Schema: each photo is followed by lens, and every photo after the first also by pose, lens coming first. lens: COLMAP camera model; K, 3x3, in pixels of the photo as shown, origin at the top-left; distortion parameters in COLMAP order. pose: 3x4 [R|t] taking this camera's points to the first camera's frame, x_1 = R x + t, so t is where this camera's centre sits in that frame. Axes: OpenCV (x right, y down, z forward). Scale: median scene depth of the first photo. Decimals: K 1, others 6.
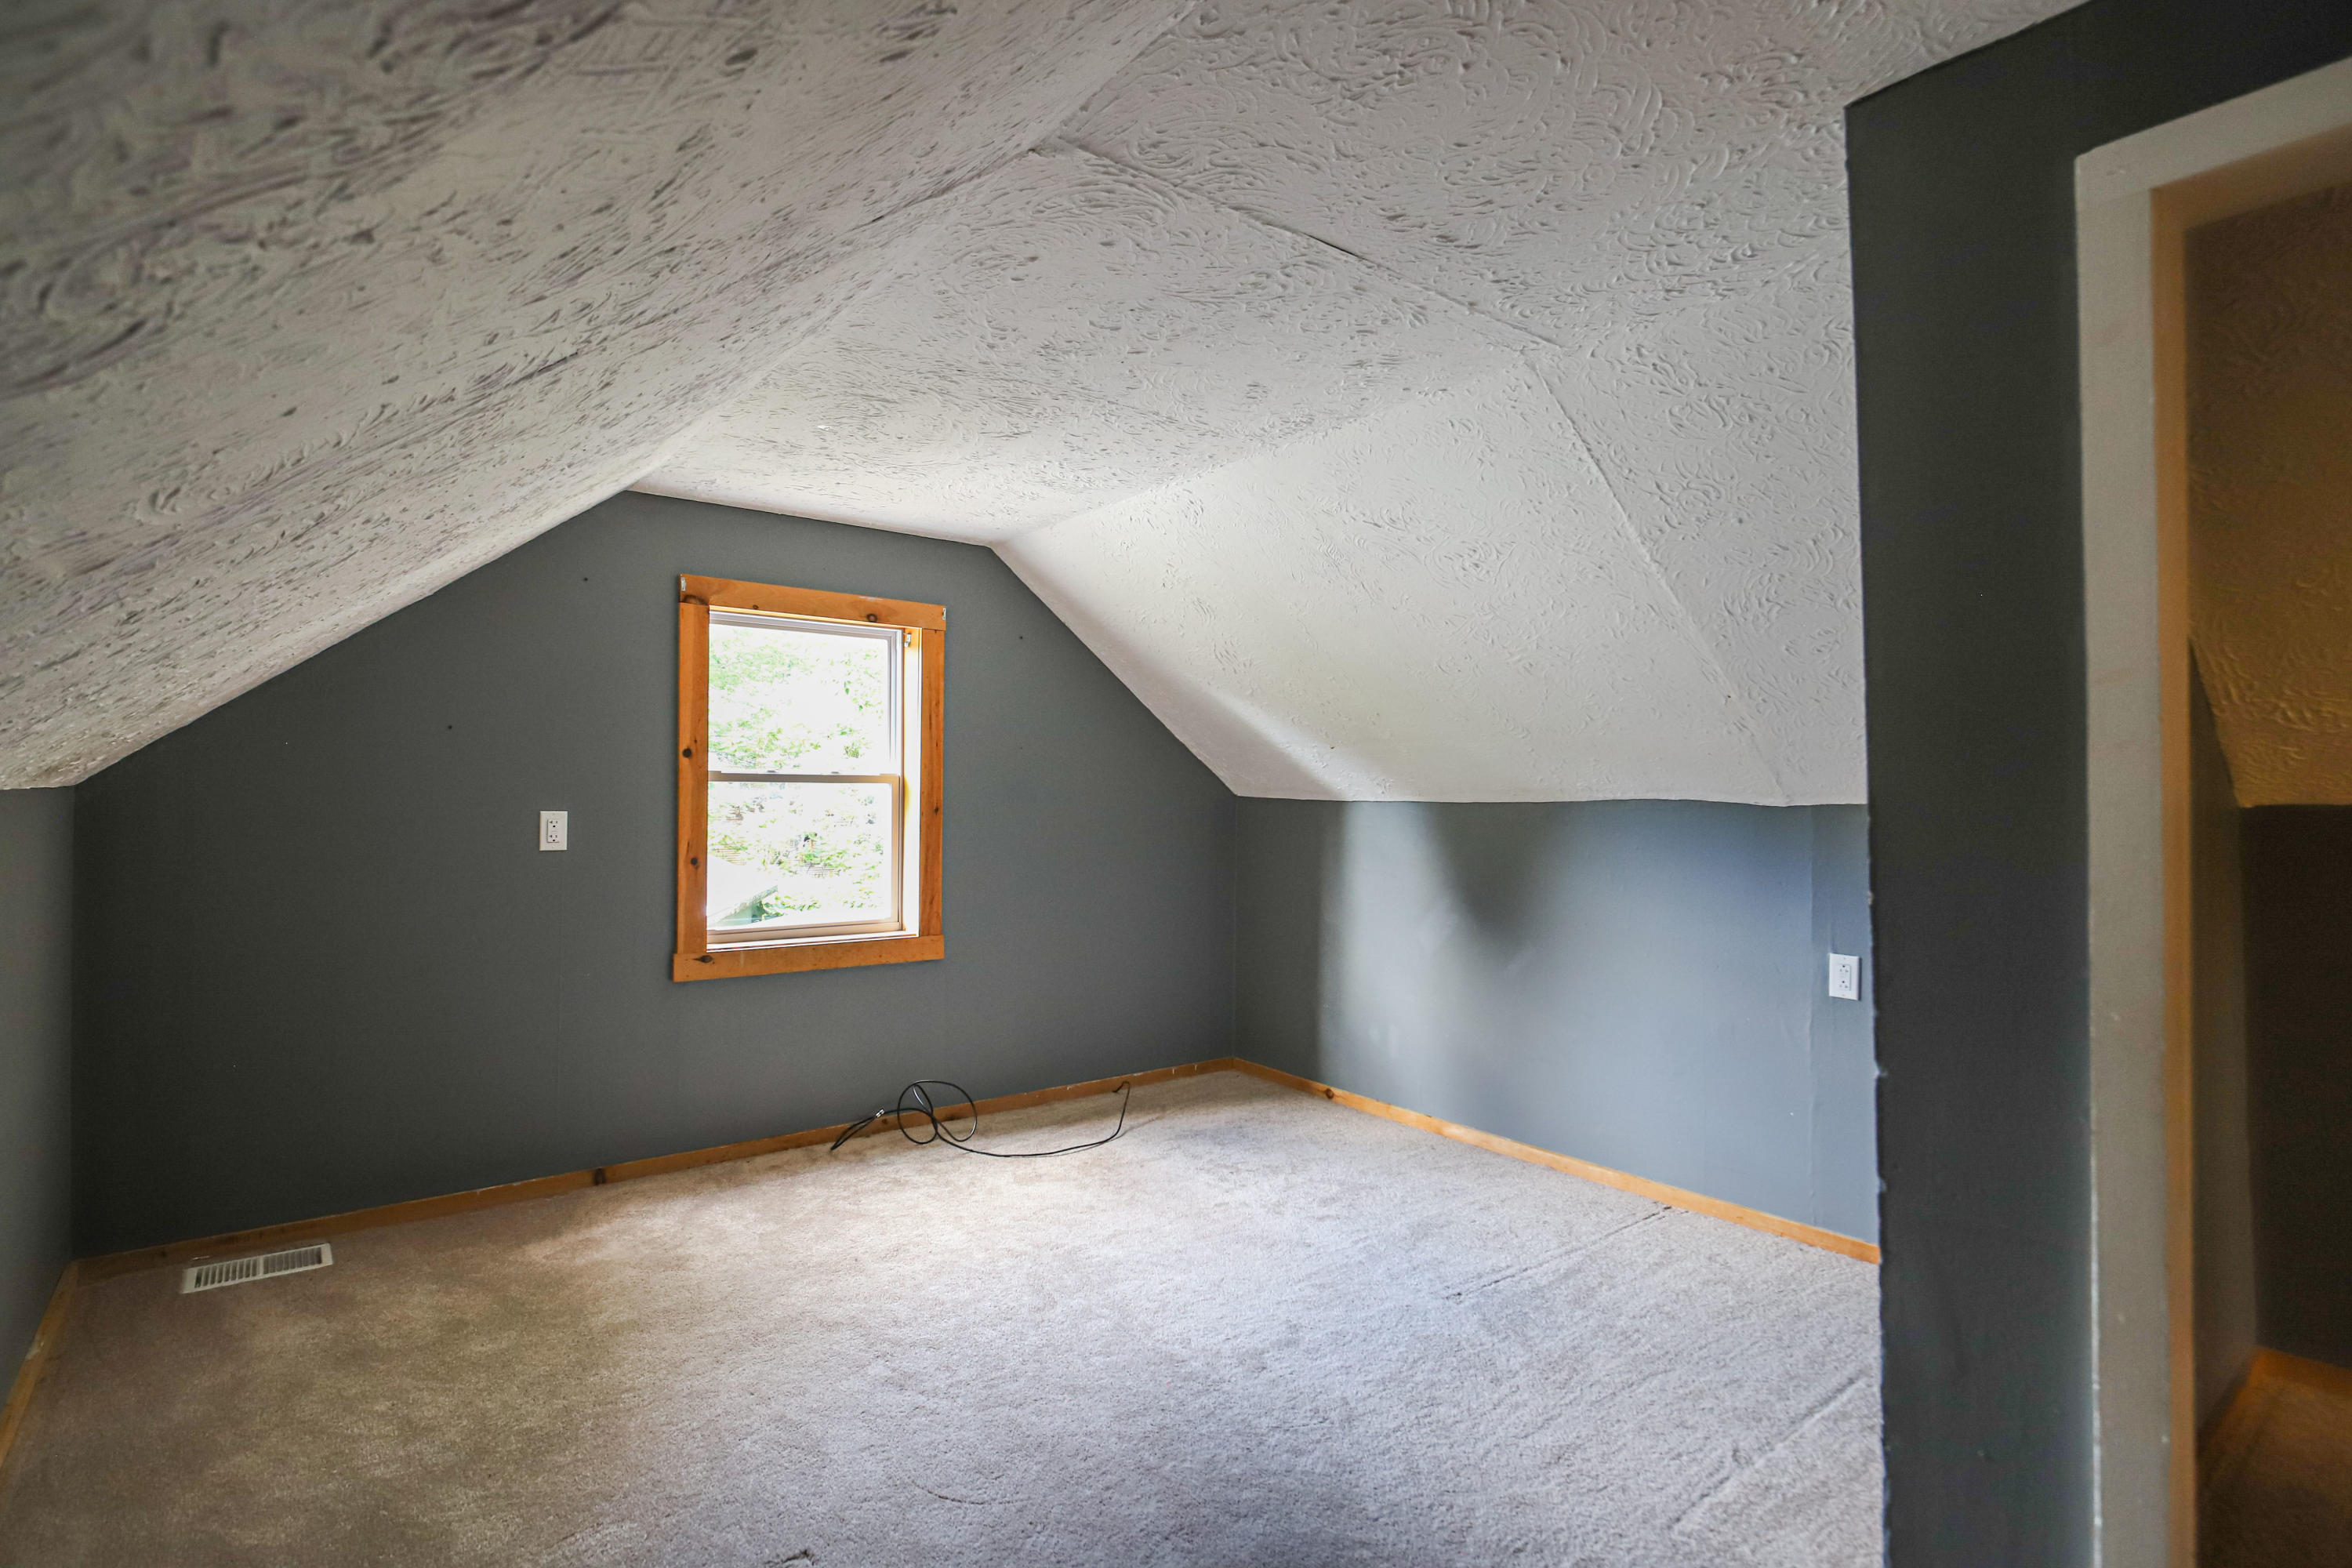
lens RADIAL K [[1140.0, 0, 1176.0], [0, 1140.0, 784.0], [0, 0, 1]] dist [0.007680, -0.006685]
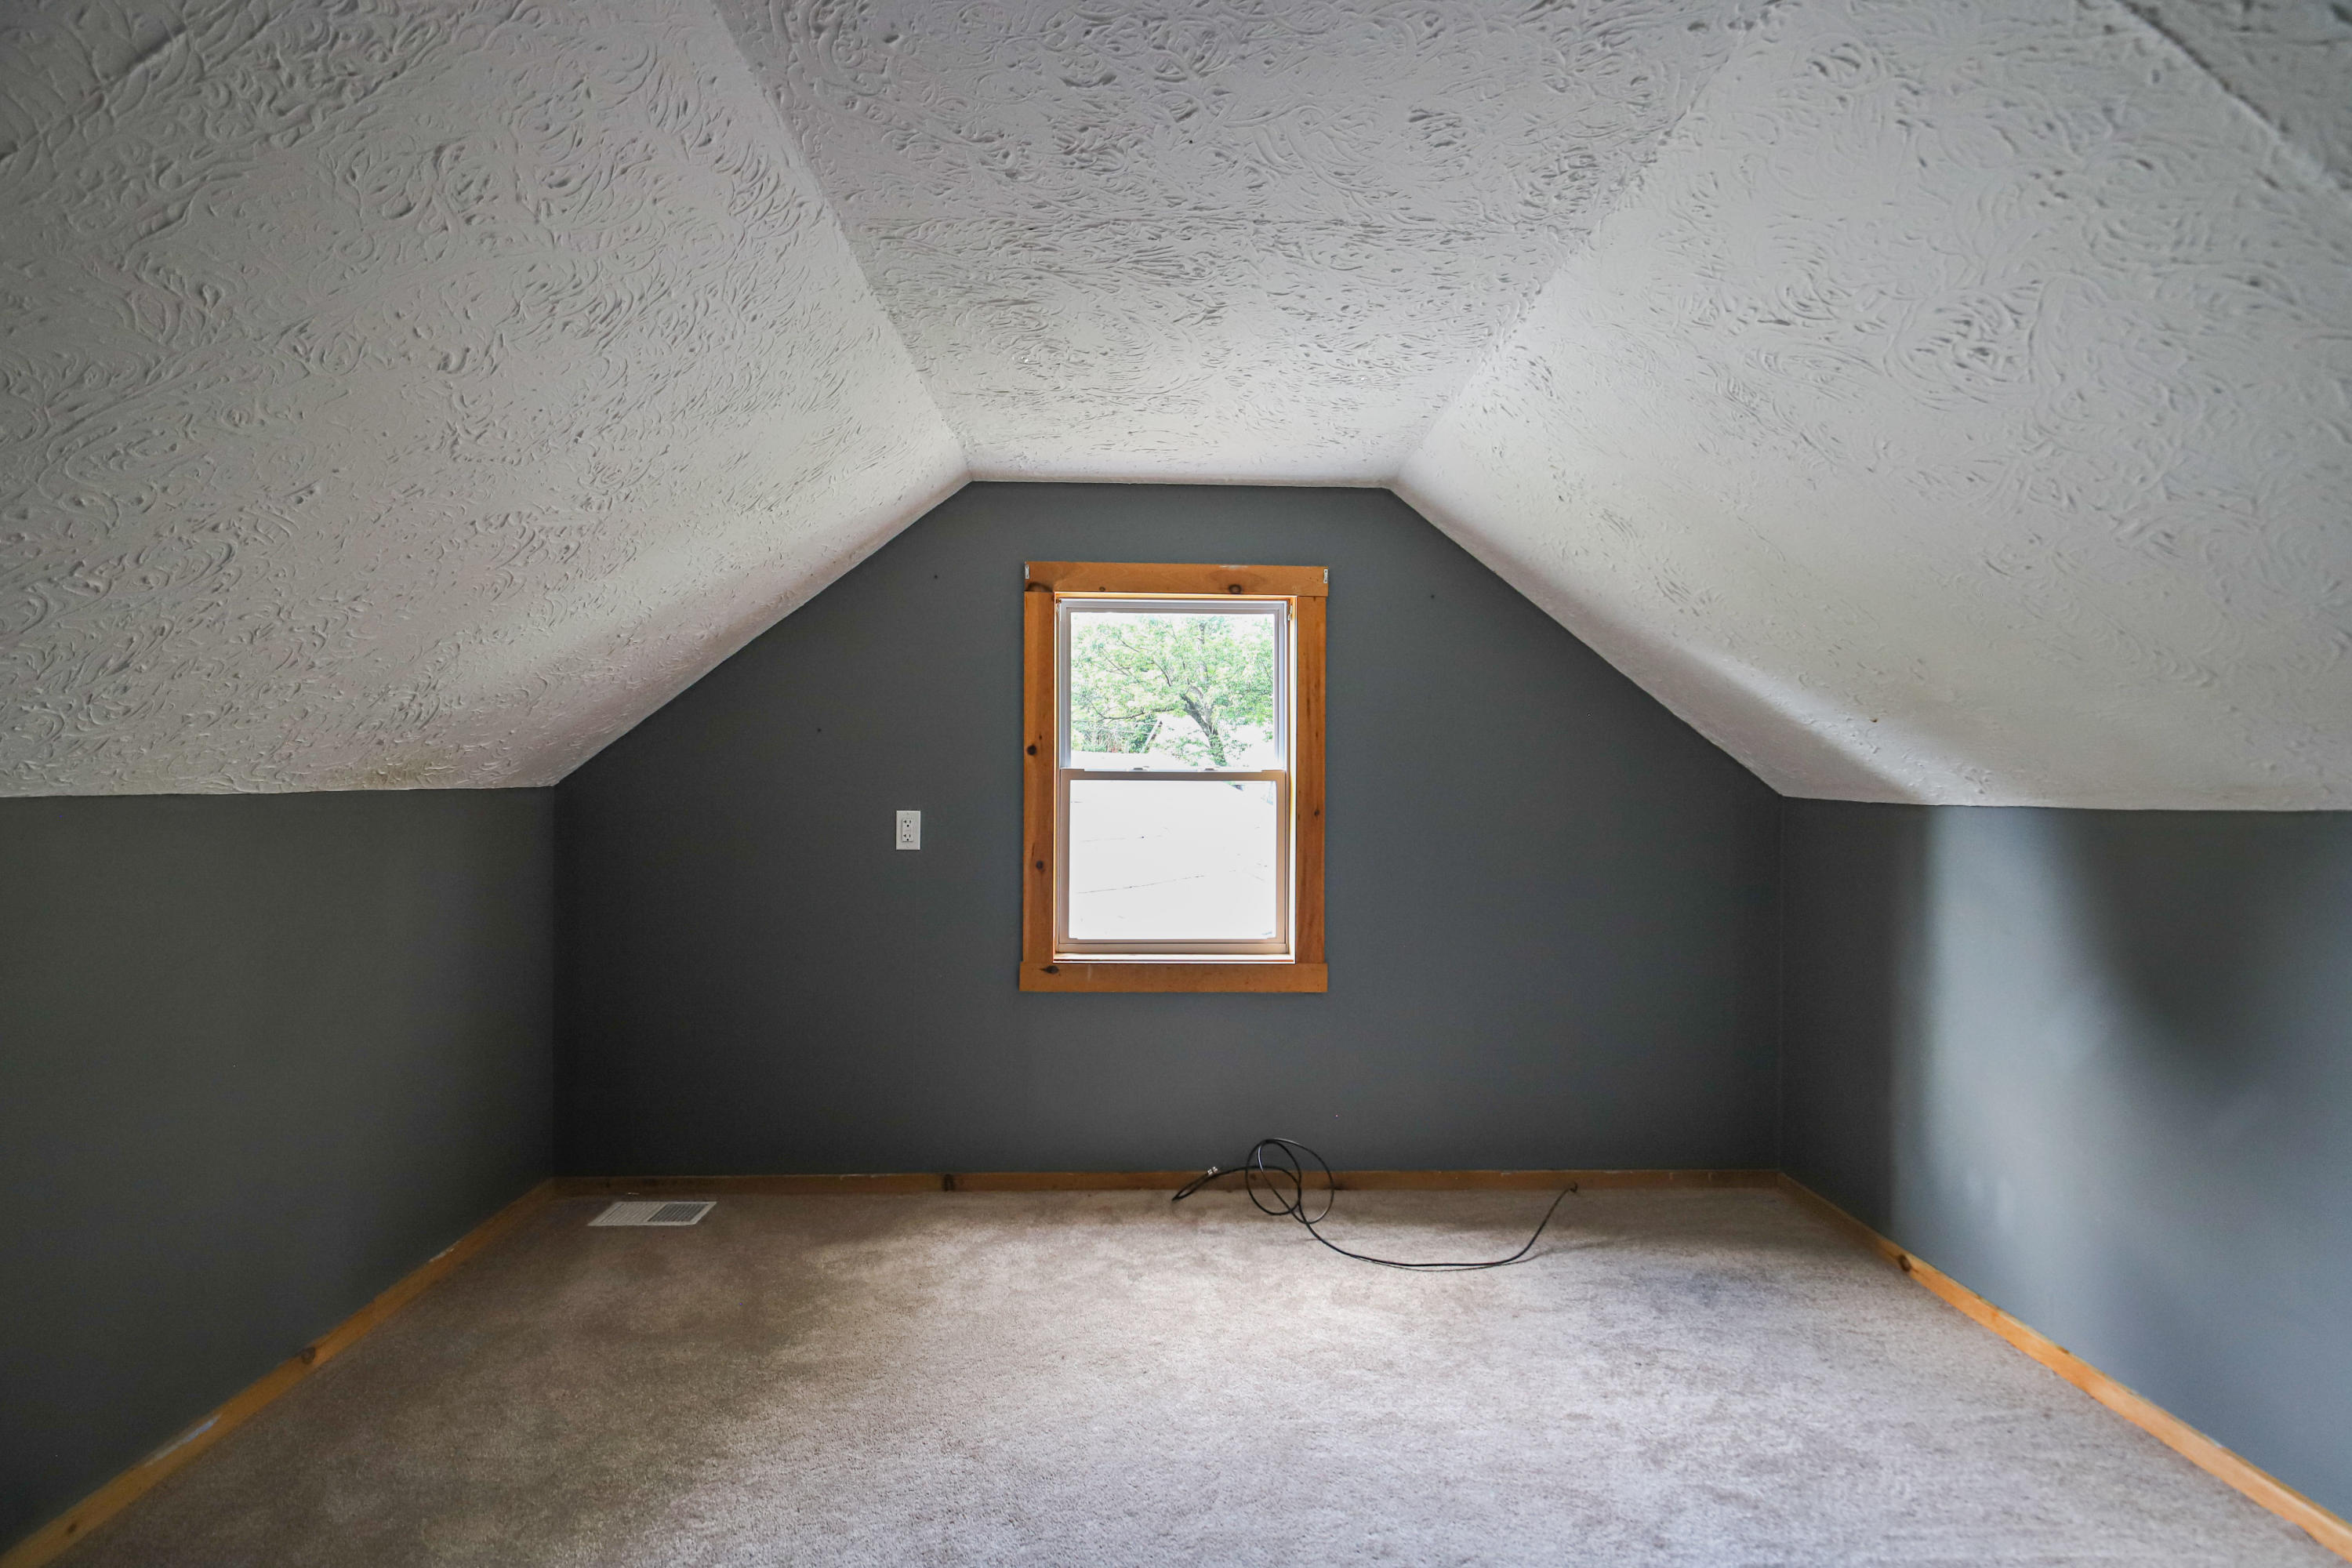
lens RADIAL K [[1140.0, 0, 1176.0], [0, 1140.0, 784.0], [0, 0, 1]] dist [0.007680, -0.006685]
pose [[0.814153, -0.003802, -0.580638, 0.215925], [0.005443, 0.999985, 0.001083, 0.000381], [0.580625, -0.004042, 0.814161, 0.300594]]
